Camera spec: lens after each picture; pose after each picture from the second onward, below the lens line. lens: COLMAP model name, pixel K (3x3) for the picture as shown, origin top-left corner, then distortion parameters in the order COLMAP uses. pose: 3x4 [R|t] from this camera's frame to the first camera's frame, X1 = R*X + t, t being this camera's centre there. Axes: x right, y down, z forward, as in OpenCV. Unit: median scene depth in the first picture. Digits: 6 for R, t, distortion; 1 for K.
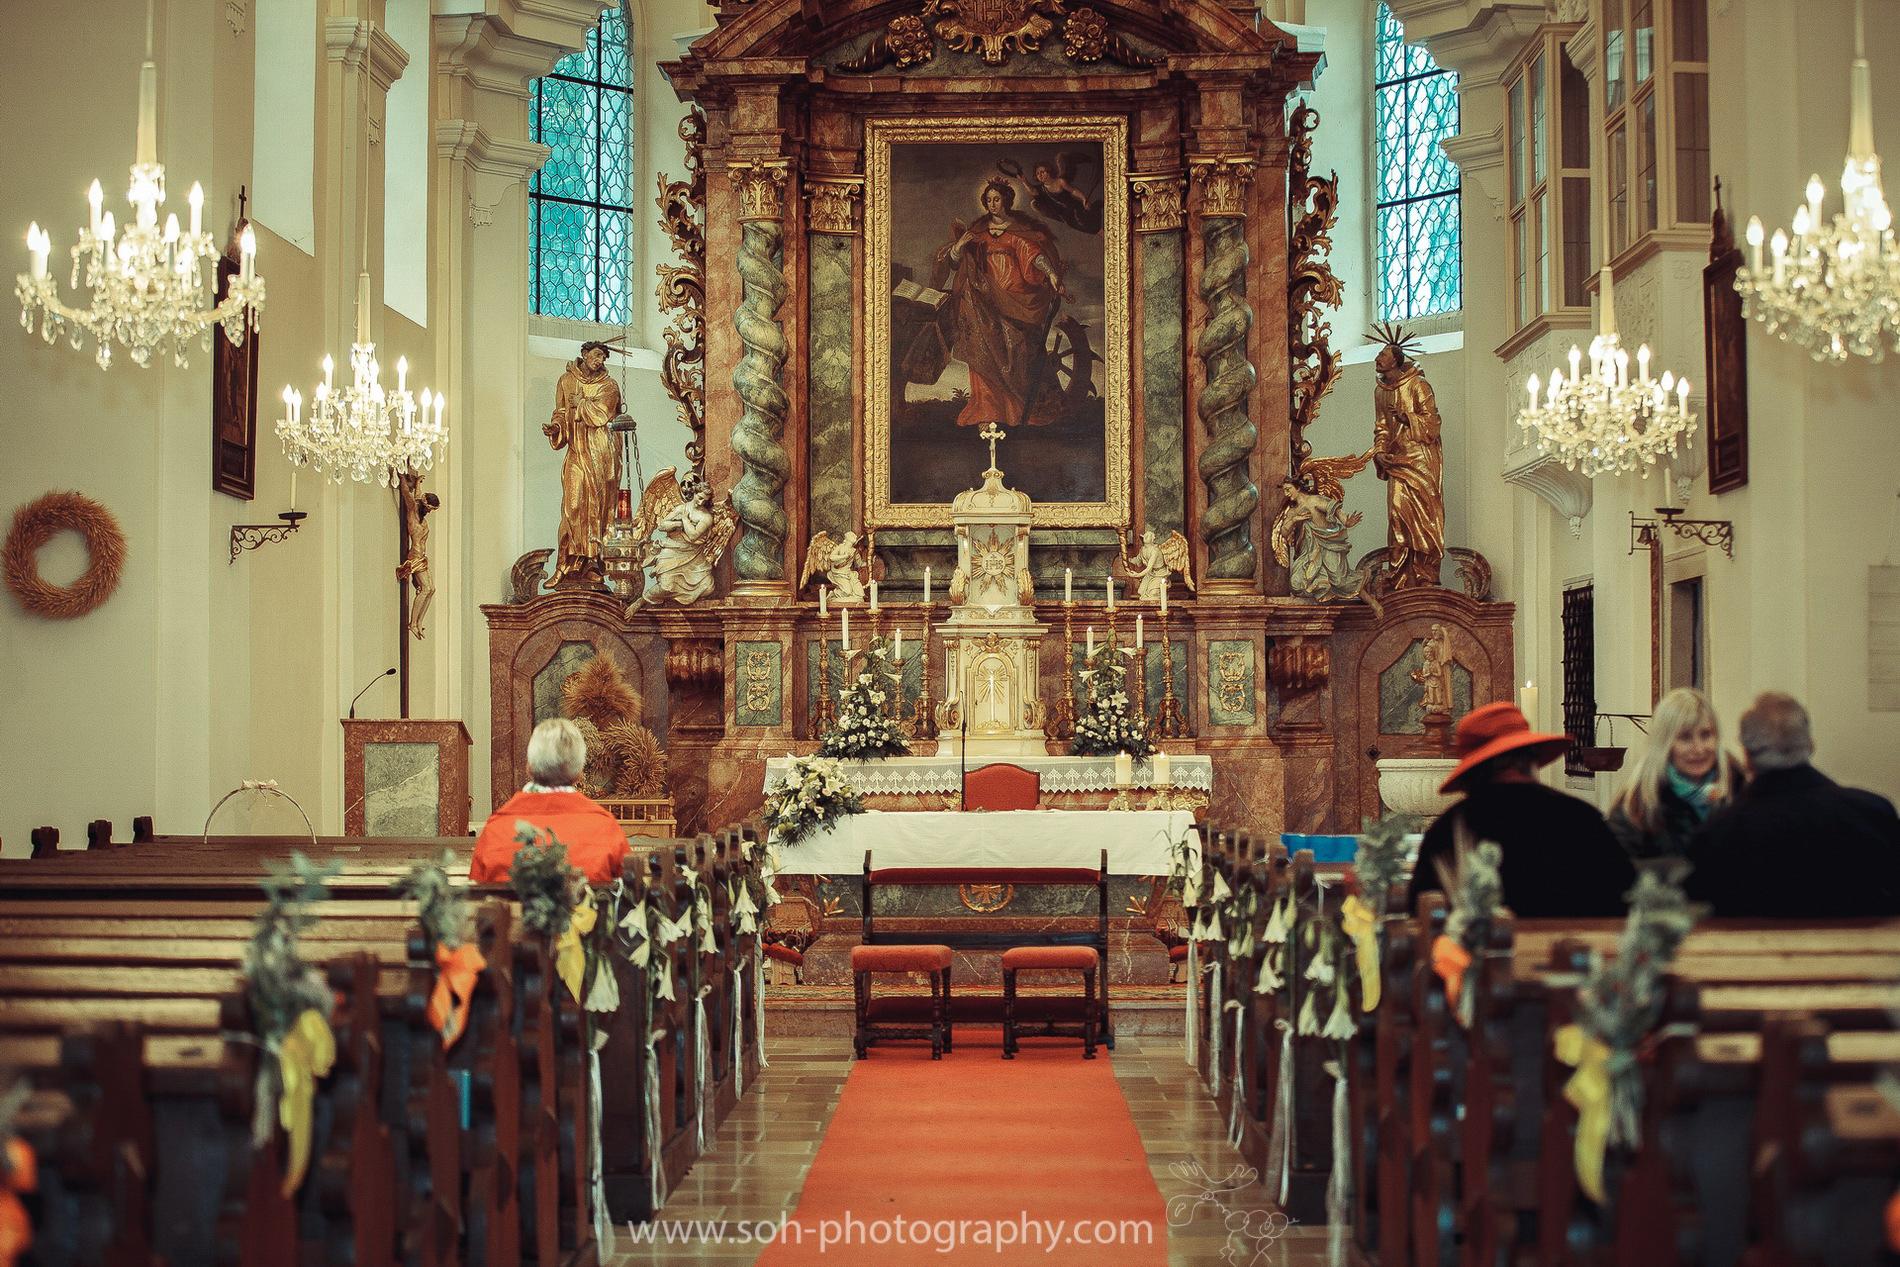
lens RADIAL K [[3933.8, 0, 946.4], [0, 3933.8, 746.9], [0, 0, 1]] dist [-0.336374, 0.387575]
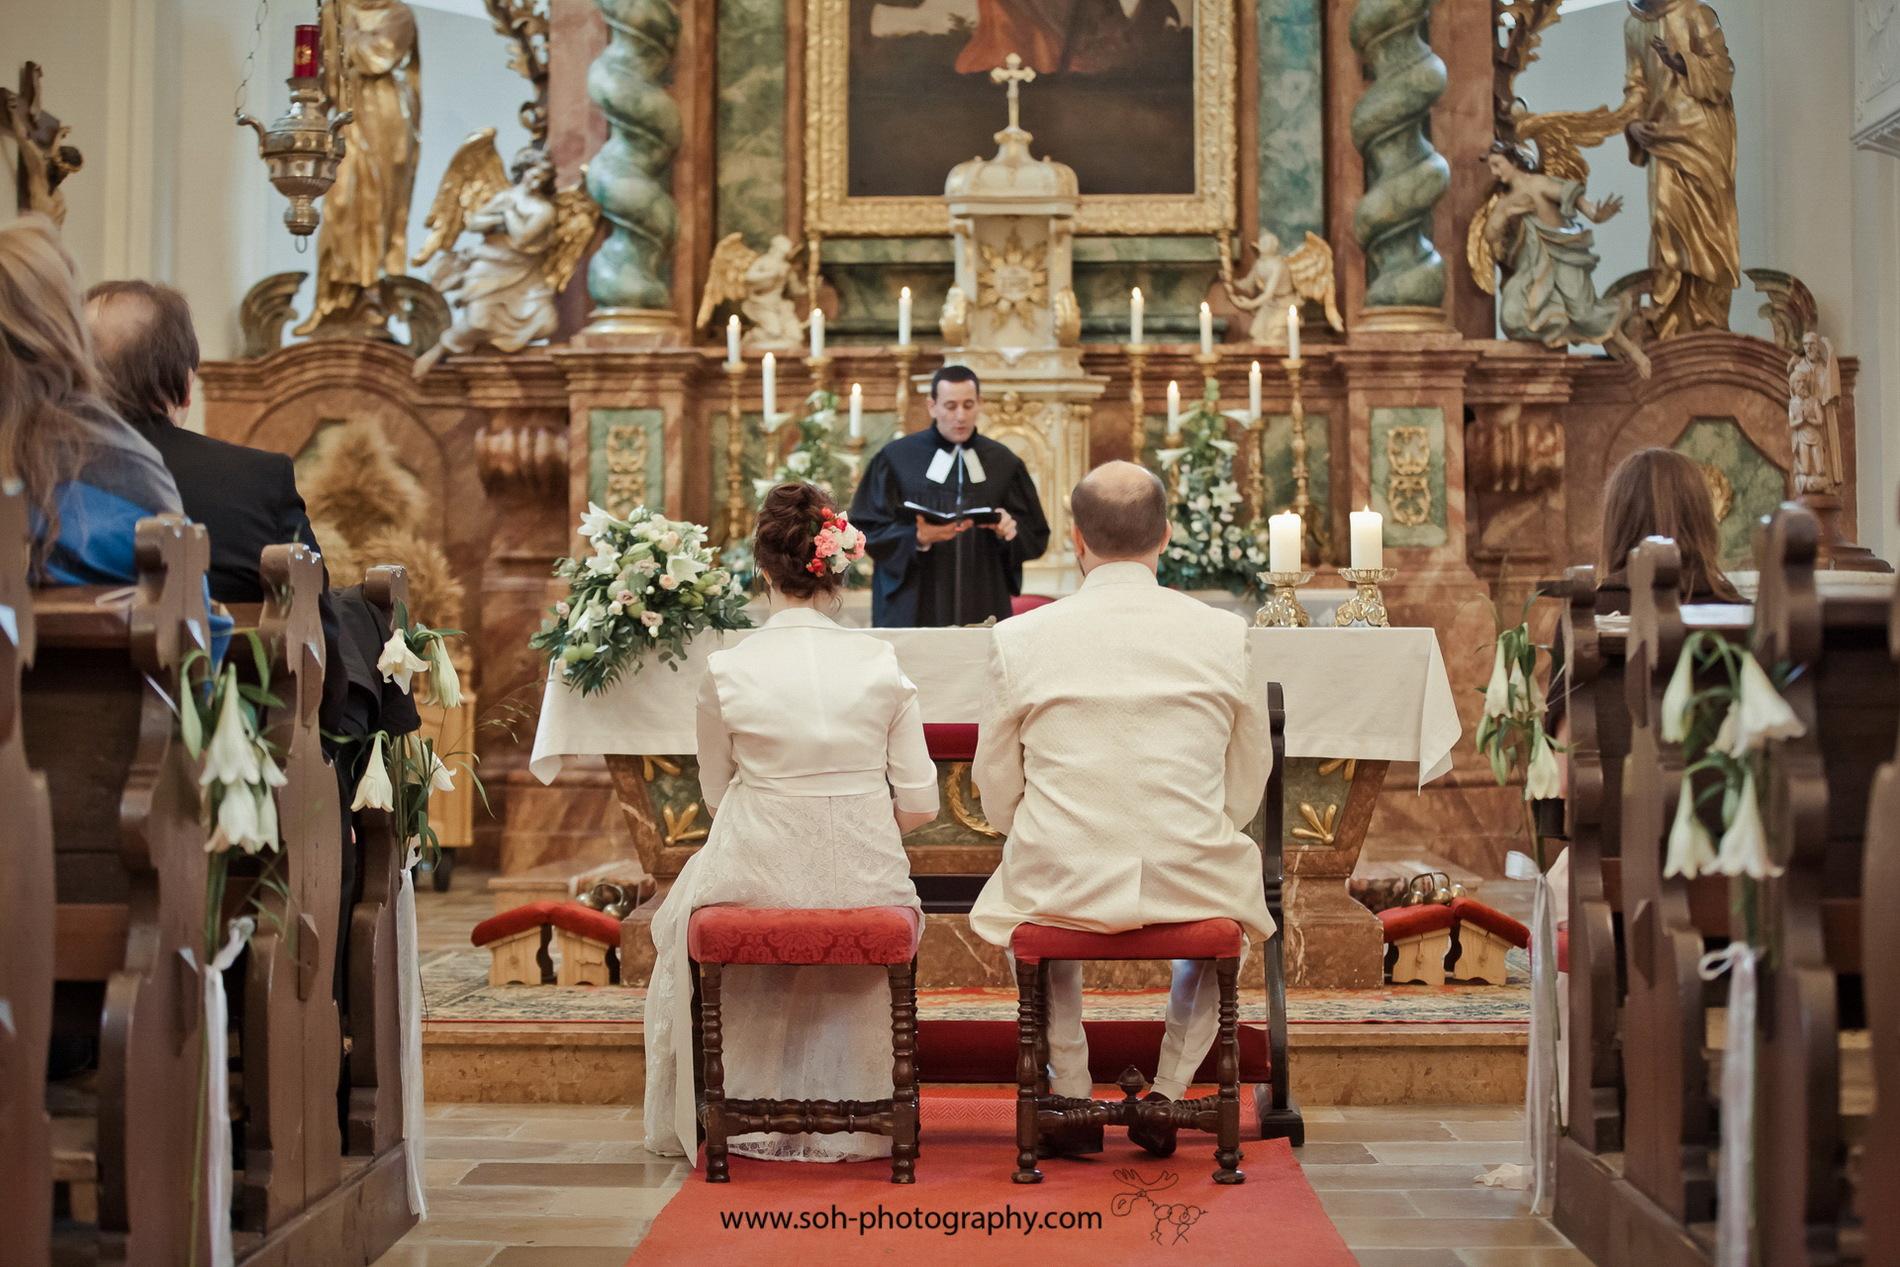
lens RADIAL K [[3933.8, 0, 946.4], [0, 3933.8, 746.9], [0, 0, 1]] dist [-0.336374, 0.387575]
pose [[0.999991, 0.003108, -0.002754, 0.003416], [-0.003089, 0.999972, 0.006813, 0.021038], [0.002775, -0.006804, 0.999973, 0.392539]]
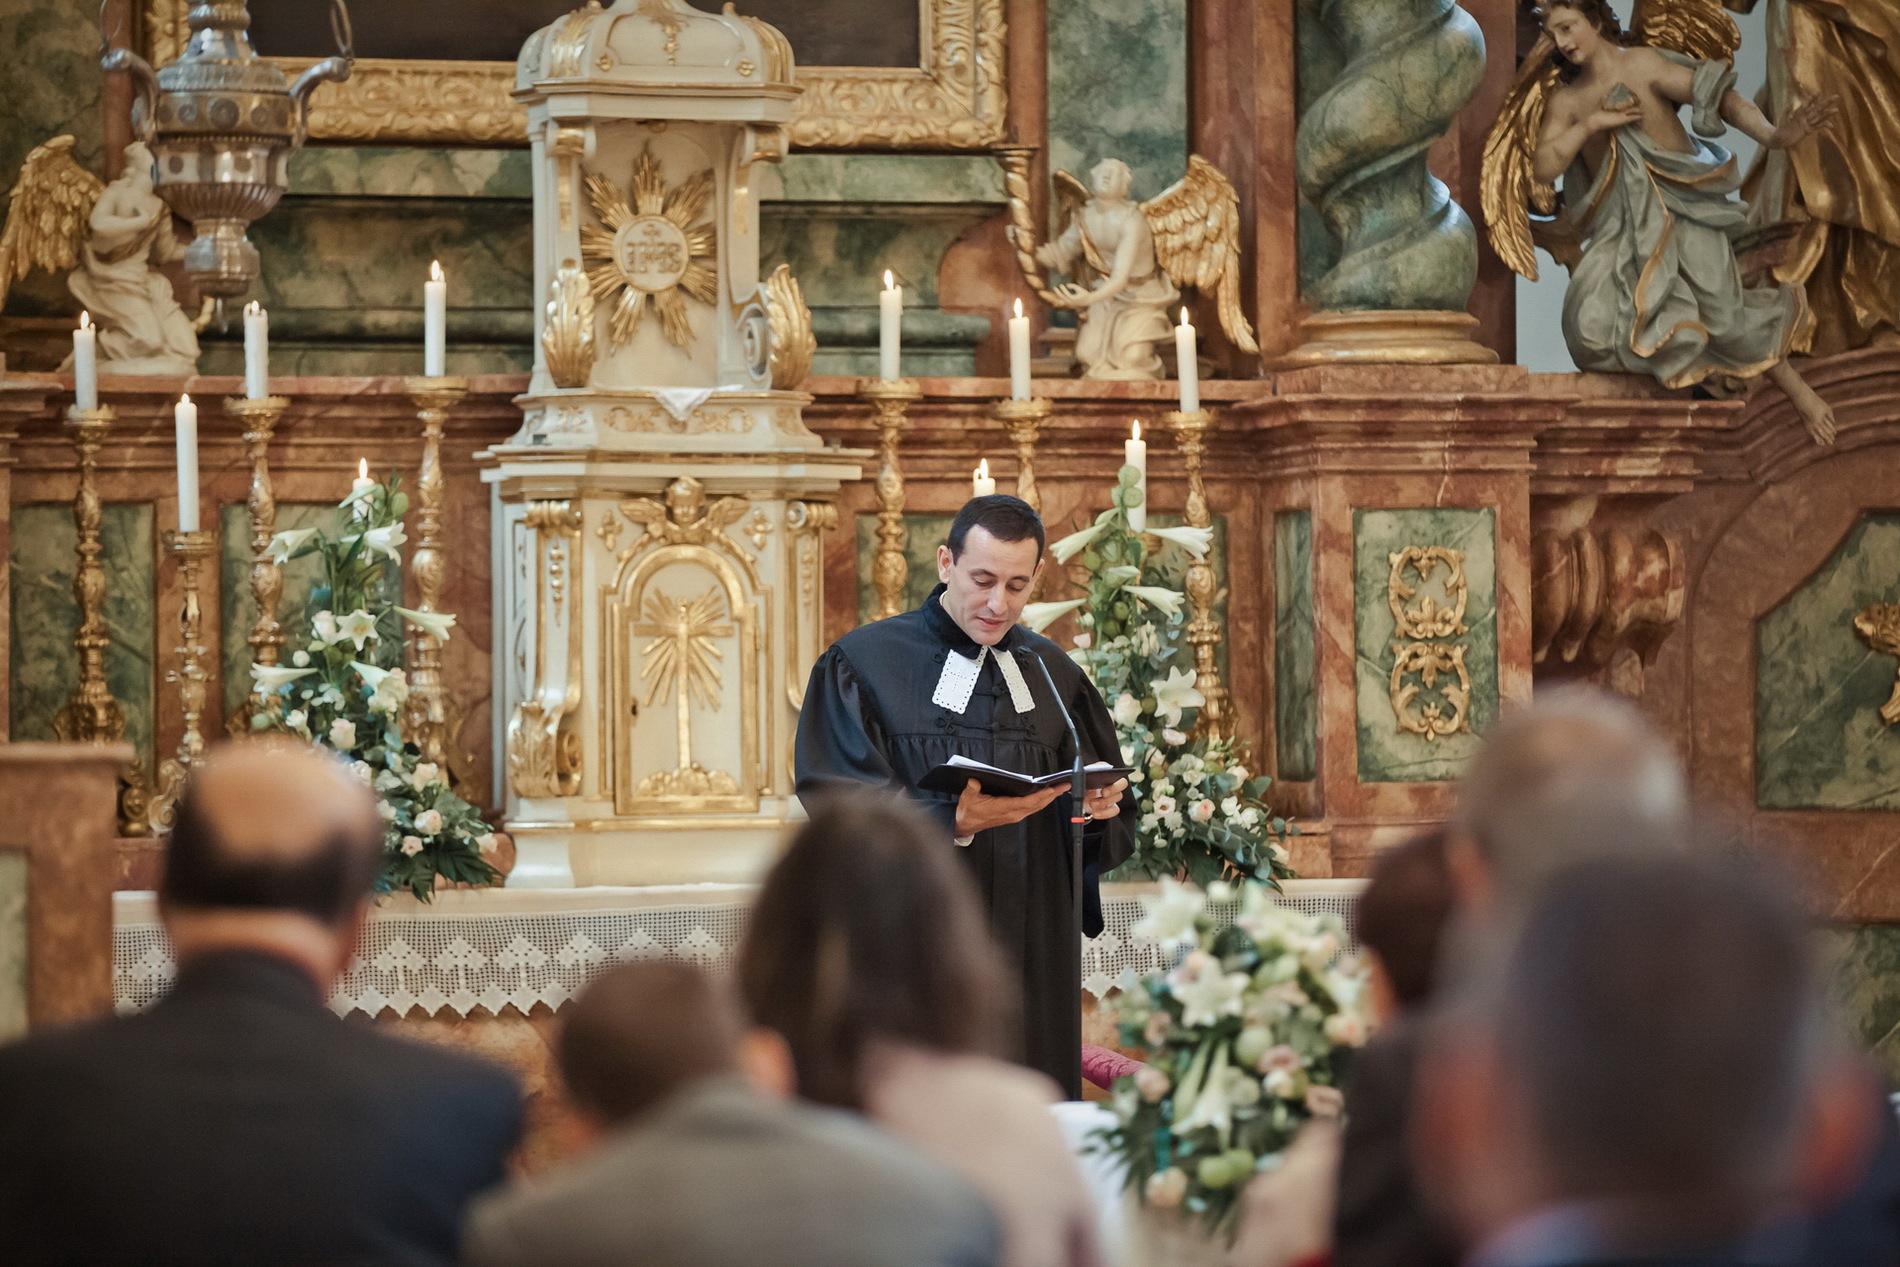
lens RADIAL K [[8802.5, 0, 950.0], [0, 8802.5, 633.5], [0, 0, 1]] dist [0.616764, 11.094389]
pose [[0.952735, 0.002677, 0.303791, -0.173666], [0.004764, 0.999707, -0.023750, -0.000704], [-0.303766, 0.024075, 0.952443, 0.339486]]
